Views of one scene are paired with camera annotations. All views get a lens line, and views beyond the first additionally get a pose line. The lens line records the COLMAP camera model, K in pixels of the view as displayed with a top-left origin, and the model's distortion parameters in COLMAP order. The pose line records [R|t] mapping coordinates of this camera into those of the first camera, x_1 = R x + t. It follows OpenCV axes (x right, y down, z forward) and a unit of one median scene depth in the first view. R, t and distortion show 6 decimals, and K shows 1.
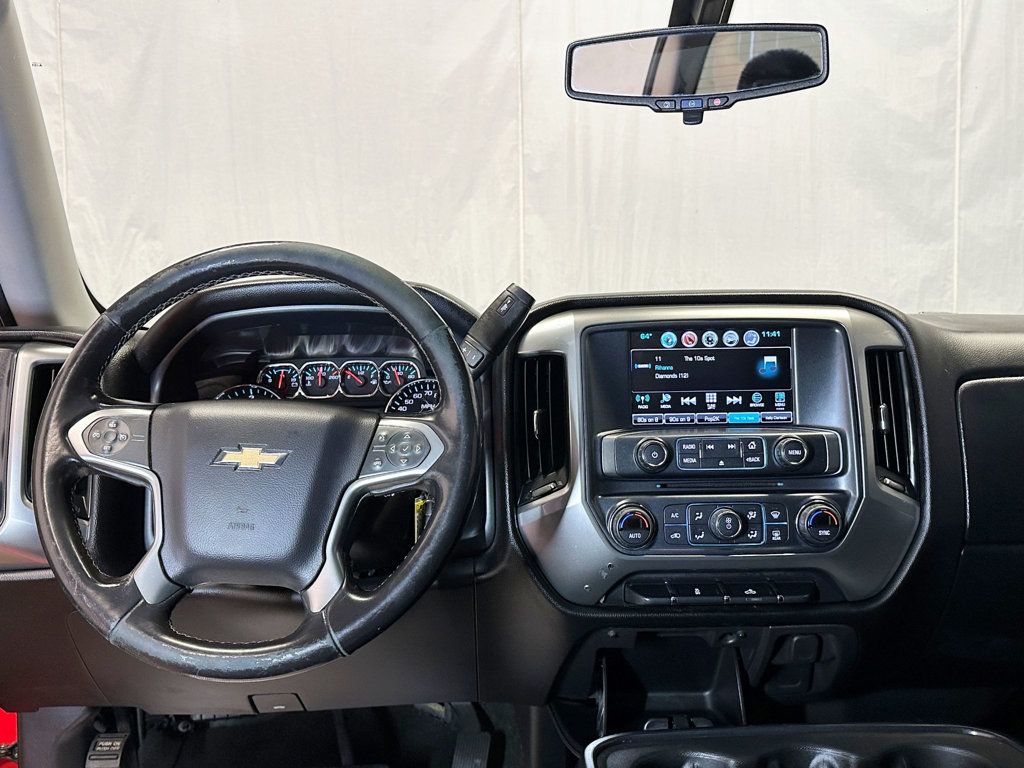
lens RADIAL K [[903.4, 0, 512.0], [0, 903.4, 384.0], [0, 0, 1]] dist [0.153235, -0.190609]
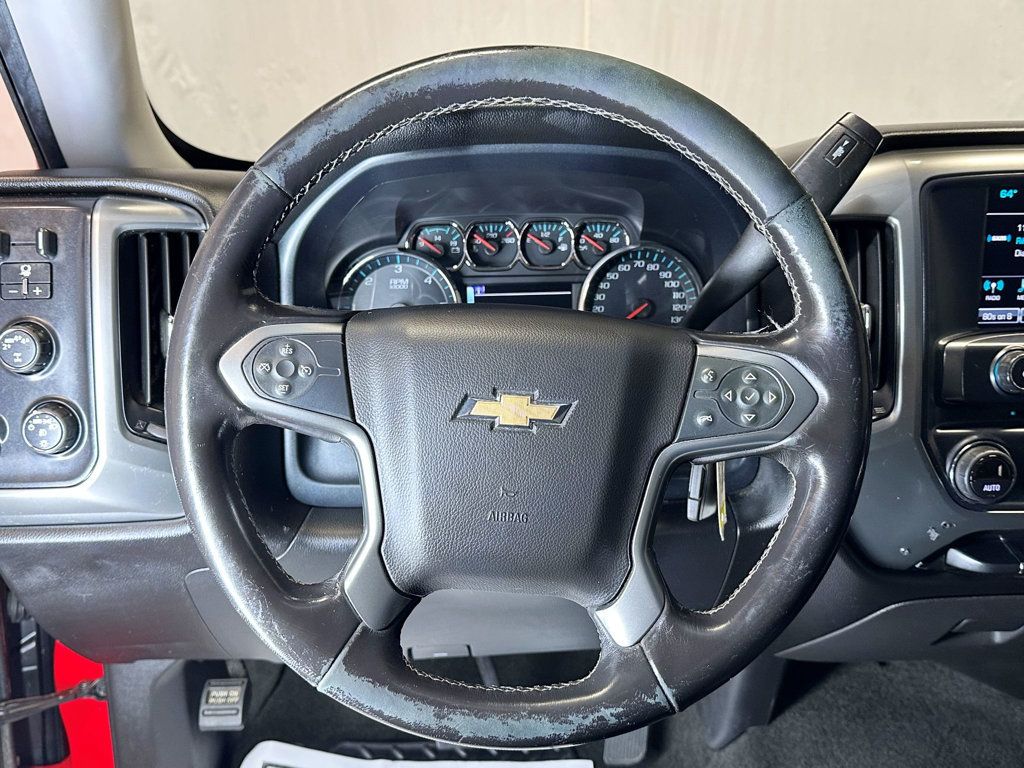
lens RADIAL K [[927.7, 0, 512.0], [0, 927.7, 384.0], [0, 0, 1]] dist [0.098793, -0.203805]
pose [[0.999562, 0.004167, 0.029285, -0.242568], [-0.010215, 0.977751, 0.209519, -0.056769], [-0.027761, -0.209727, 0.977366, 0.296078]]
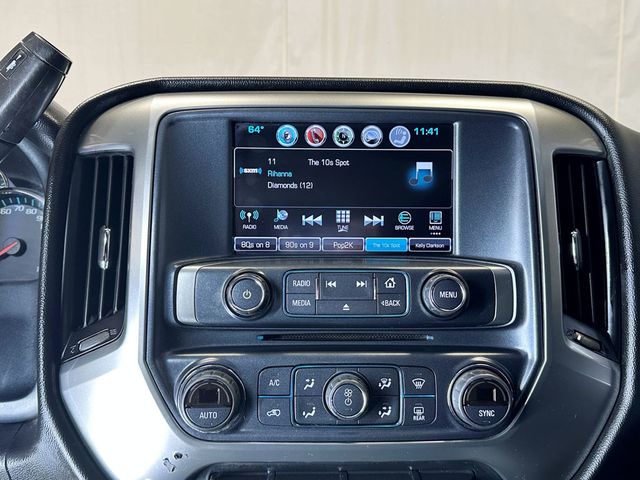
lens RADIAL K [[564.6, 0, 320.0], [0, 564.6, 240.0], [0, 0, 1]] dist [0.153235, -0.190609]
pose [[0.999740, 0.022622, -0.002778, 0.202573], [-0.022566, 0.999564, 0.019036, 0.025896], [0.003208, -0.018968, 0.999815, 0.543614]]
